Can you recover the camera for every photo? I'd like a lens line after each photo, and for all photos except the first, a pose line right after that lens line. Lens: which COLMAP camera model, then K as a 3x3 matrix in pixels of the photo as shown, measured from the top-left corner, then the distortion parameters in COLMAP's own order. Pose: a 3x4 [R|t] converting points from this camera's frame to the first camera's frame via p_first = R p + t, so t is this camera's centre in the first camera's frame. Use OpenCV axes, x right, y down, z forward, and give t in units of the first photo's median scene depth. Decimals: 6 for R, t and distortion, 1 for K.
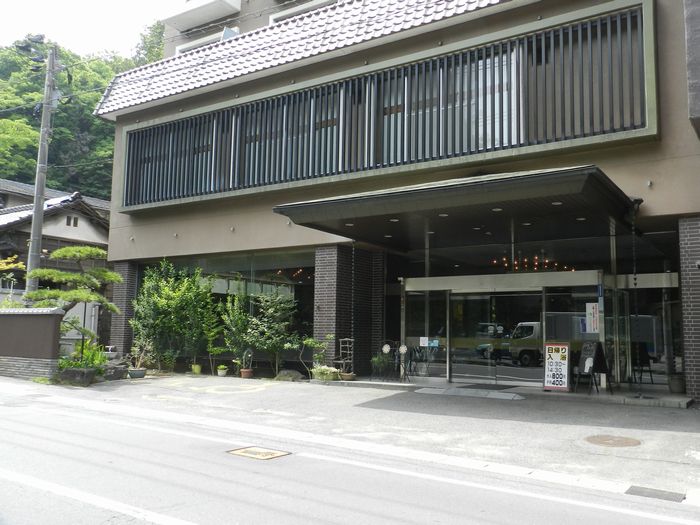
lens RADIAL K [[649.8, 0, 350.6], [0, 649.8, 261.9], [0, 0, 1]] dist [0.091614, 0.000000]
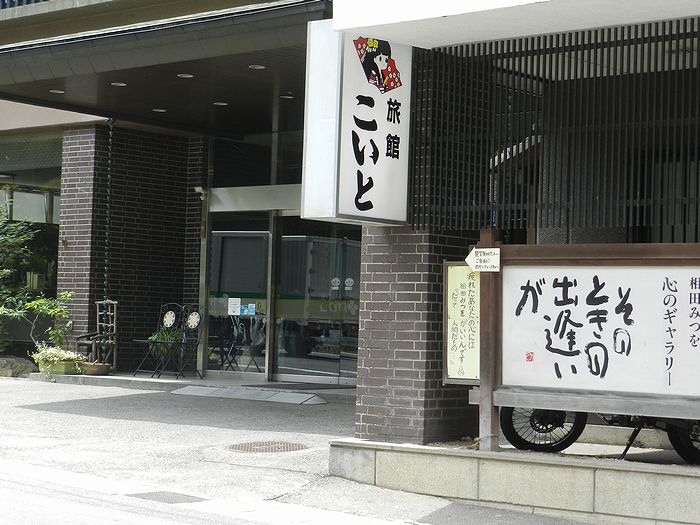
lens RADIAL K [[1551.4, 0, 349.9], [0, 1551.4, 262.5], [0, 0, 1]] dist [-0.069744, 0.000000]
pose [[0.991239, 0.008357, -0.131819, 0.370456], [0.001670, 0.997124, 0.075769, -0.010291], [0.132073, -0.075325, 0.988374, -0.243911]]
